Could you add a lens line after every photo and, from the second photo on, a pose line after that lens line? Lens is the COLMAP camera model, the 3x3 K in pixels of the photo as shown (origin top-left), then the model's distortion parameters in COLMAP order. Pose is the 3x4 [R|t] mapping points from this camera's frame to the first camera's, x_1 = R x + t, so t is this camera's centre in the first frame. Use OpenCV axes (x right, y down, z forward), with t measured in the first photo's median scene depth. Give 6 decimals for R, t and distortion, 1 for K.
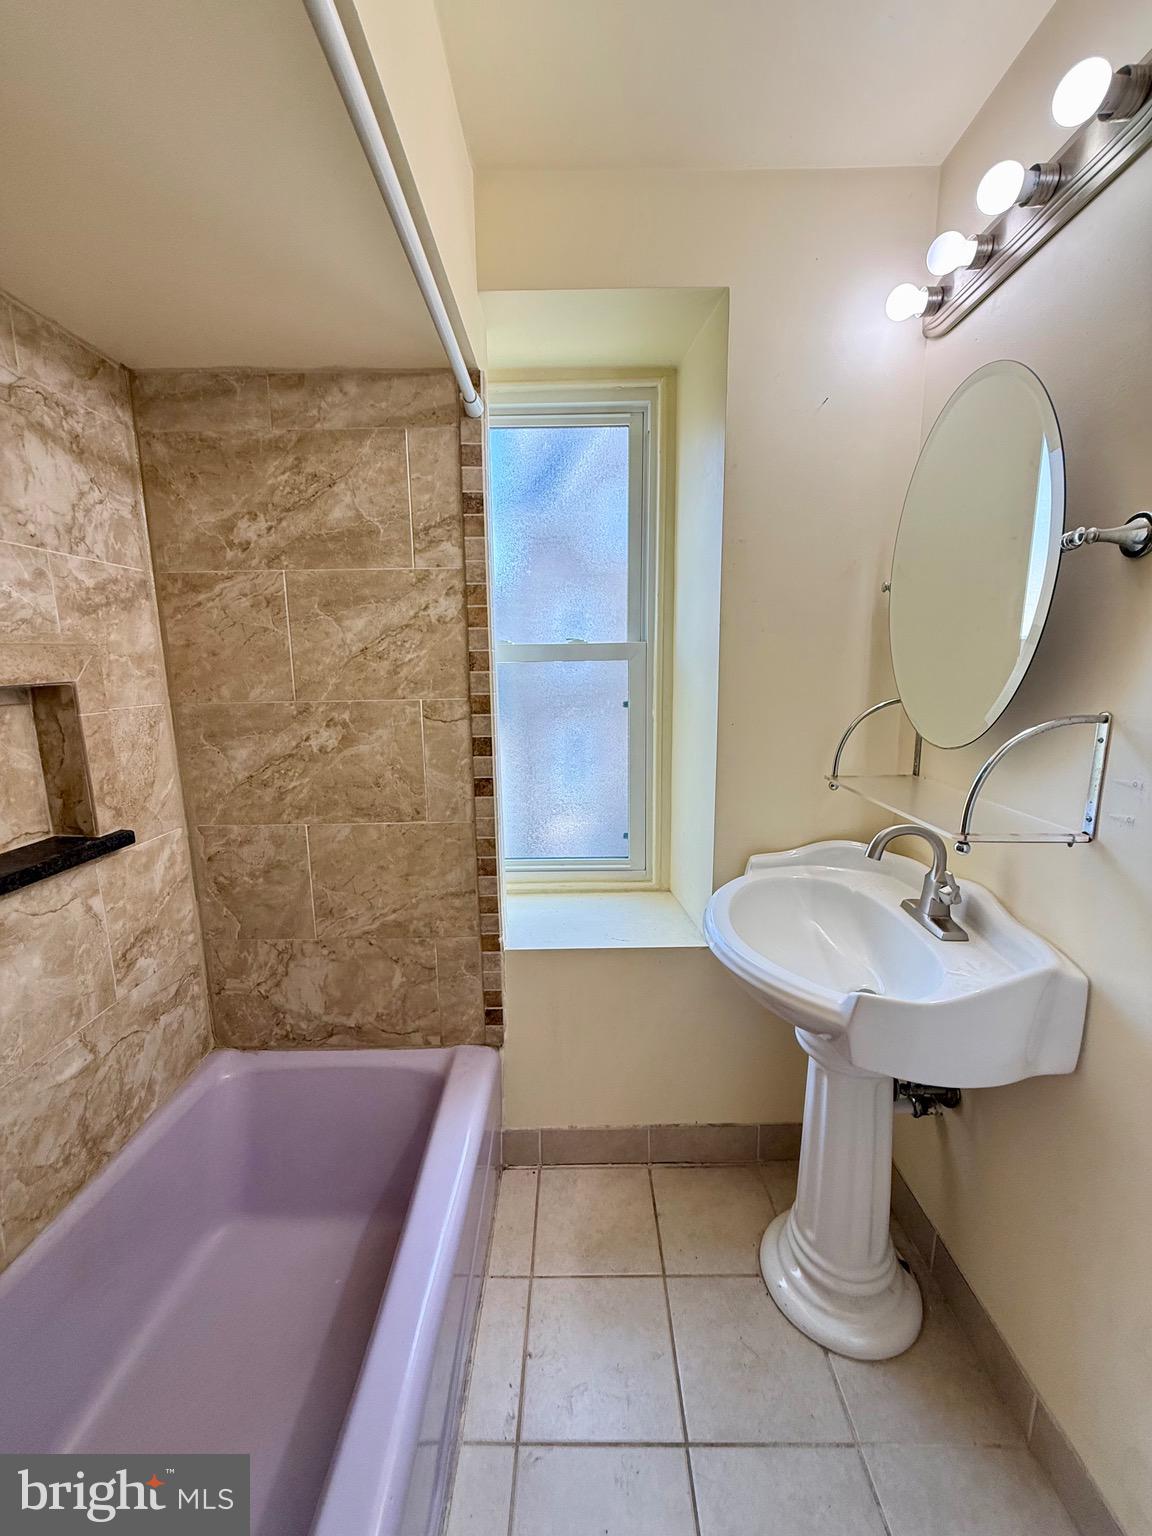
lens RADIAL K [[612.8, 0, 571.9], [0, 612.8, 762.9], [0, 0, 1]] dist [0.000150, -0.000291]
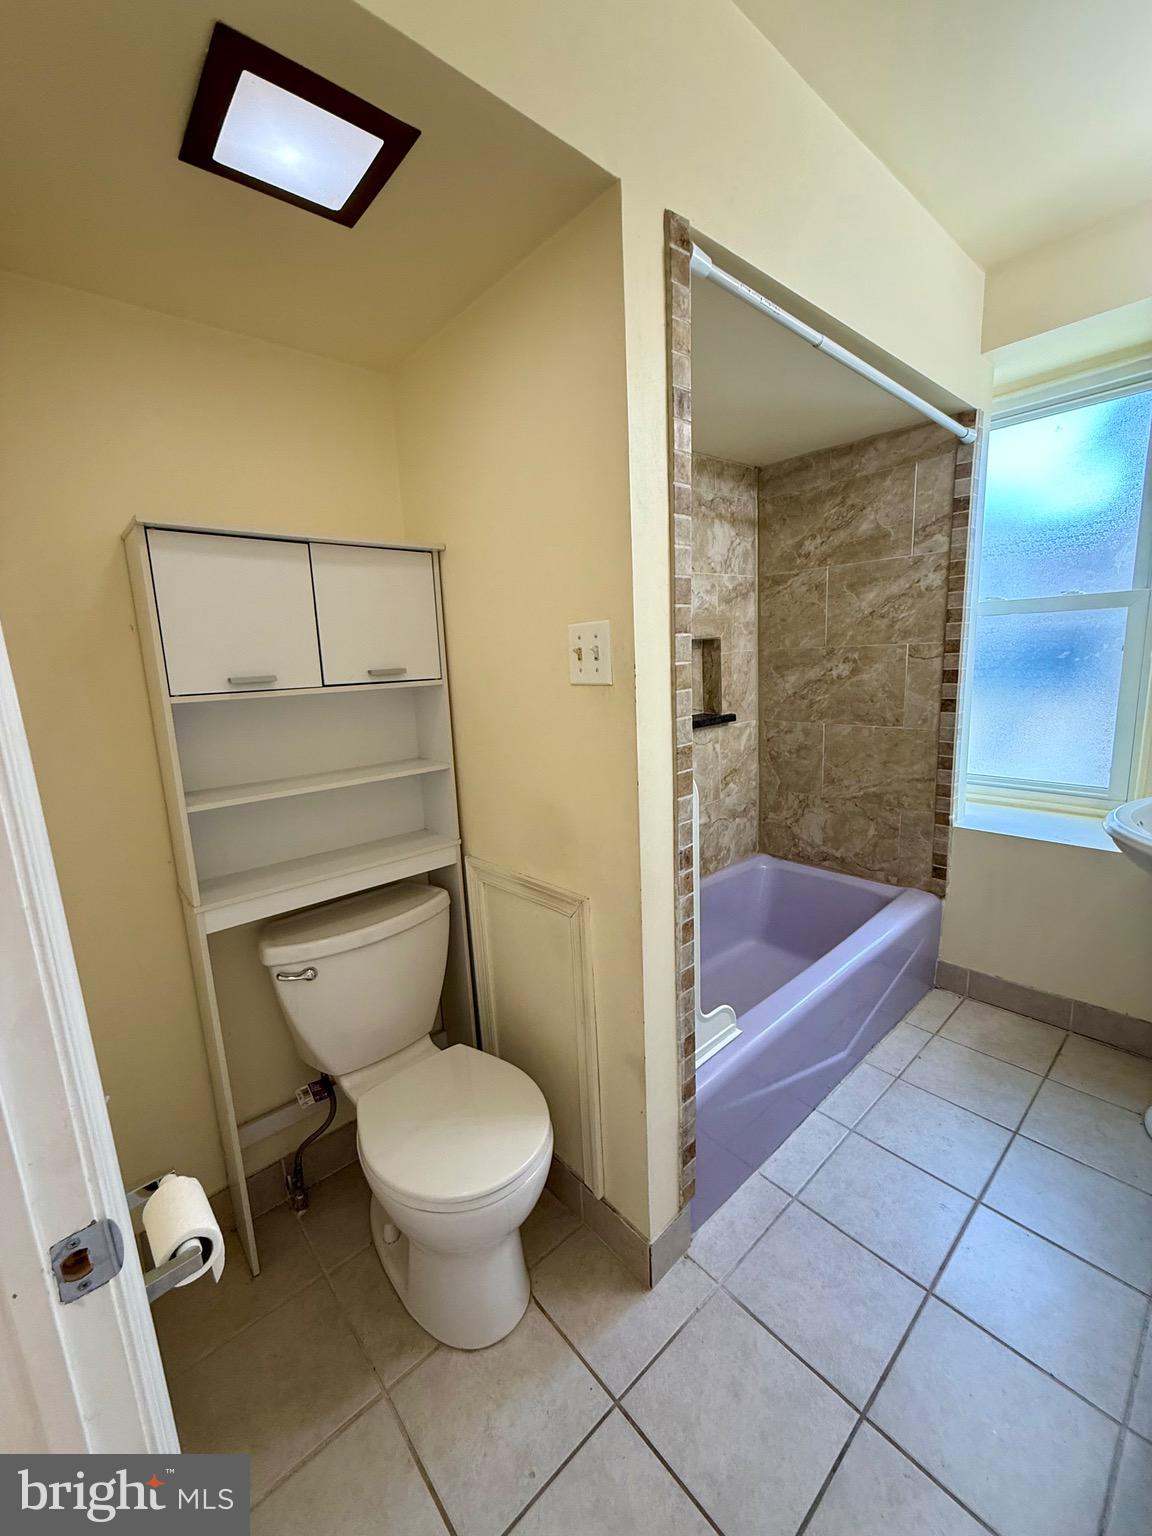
lens RADIAL K [[612.8, 0, 571.9], [0, 612.8, 762.9], [0, 0, 1]] dist [0.000150, -0.000291]
pose [[0.665939, 0.117332, -0.736721, 0.349265], [-0.079866, 0.993091, 0.085970, 0.124289], [0.741718, 0.001588, 0.670709, -0.619843]]
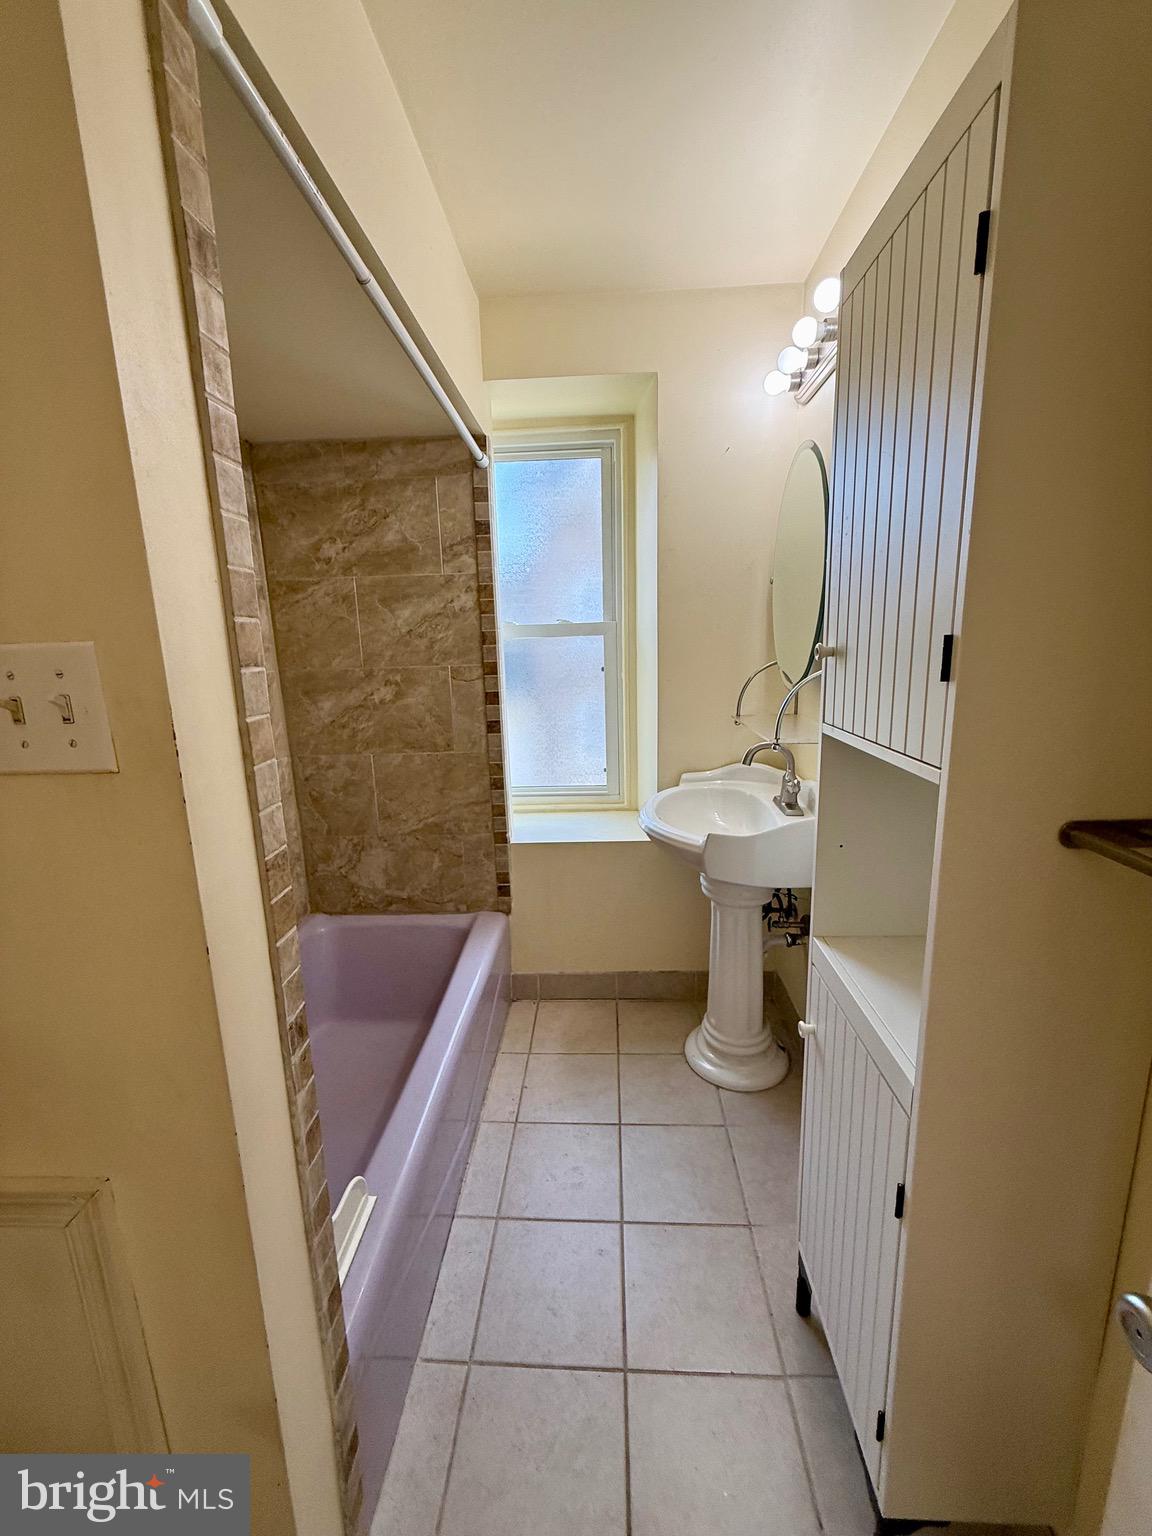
lens RADIAL K [[612.8, 0, 571.9], [0, 612.8, 762.9], [0, 0, 1]] dist [0.000150, -0.000291]
pose [[0.998924, -0.006757, -0.045881, 0.106838], [0.008586, 0.999171, 0.039795, 0.071261], [0.045574, -0.040146, 0.998154, -0.436555]]
